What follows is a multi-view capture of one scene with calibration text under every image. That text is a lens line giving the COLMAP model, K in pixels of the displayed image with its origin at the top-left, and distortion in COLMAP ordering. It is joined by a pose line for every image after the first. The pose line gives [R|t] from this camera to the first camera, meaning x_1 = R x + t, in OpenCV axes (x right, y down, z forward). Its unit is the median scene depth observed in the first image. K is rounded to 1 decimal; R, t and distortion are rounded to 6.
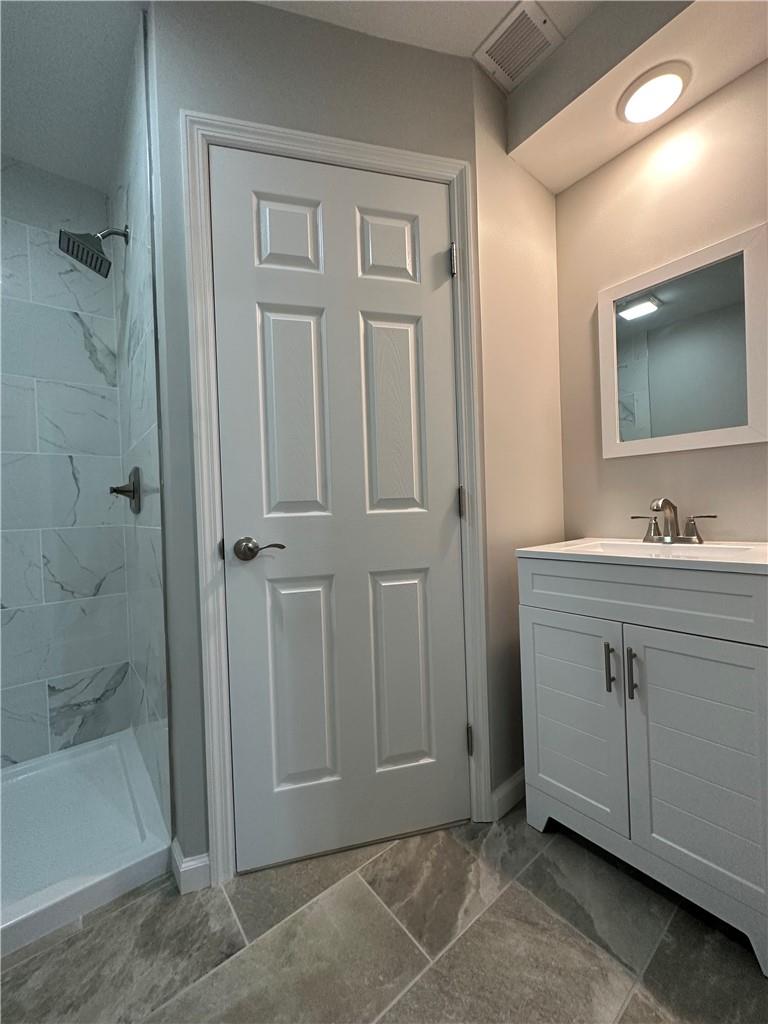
lens RADIAL K [[404.4, 0, 384.0], [0, 404.4, 512.0], [0, 0, 1]] dist [-0.002594, -0.000170]
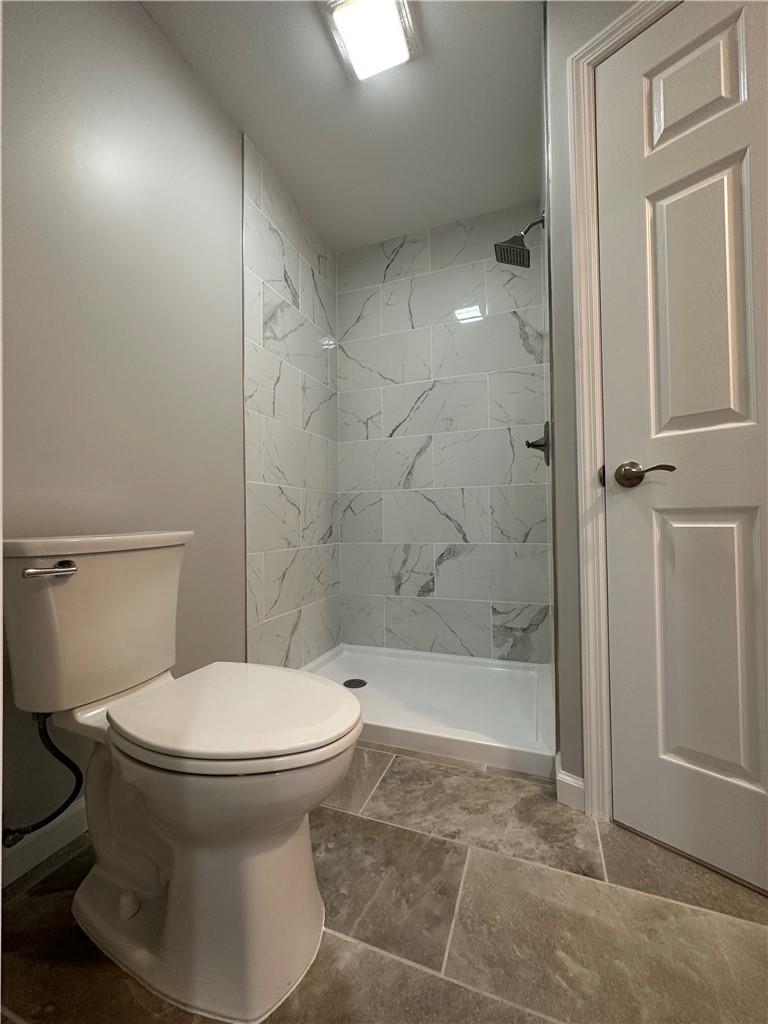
lens RADIAL K [[404.4, 0, 384.0], [0, 404.4, 512.0], [0, 0, 1]] dist [-0.002594, -0.000170]
pose [[0.502807, 0.014196, -0.864282, 0.171524], [-0.012664, 0.999879, 0.009056, 0.173562], [0.864306, 0.006392, 0.502925, 0.057888]]
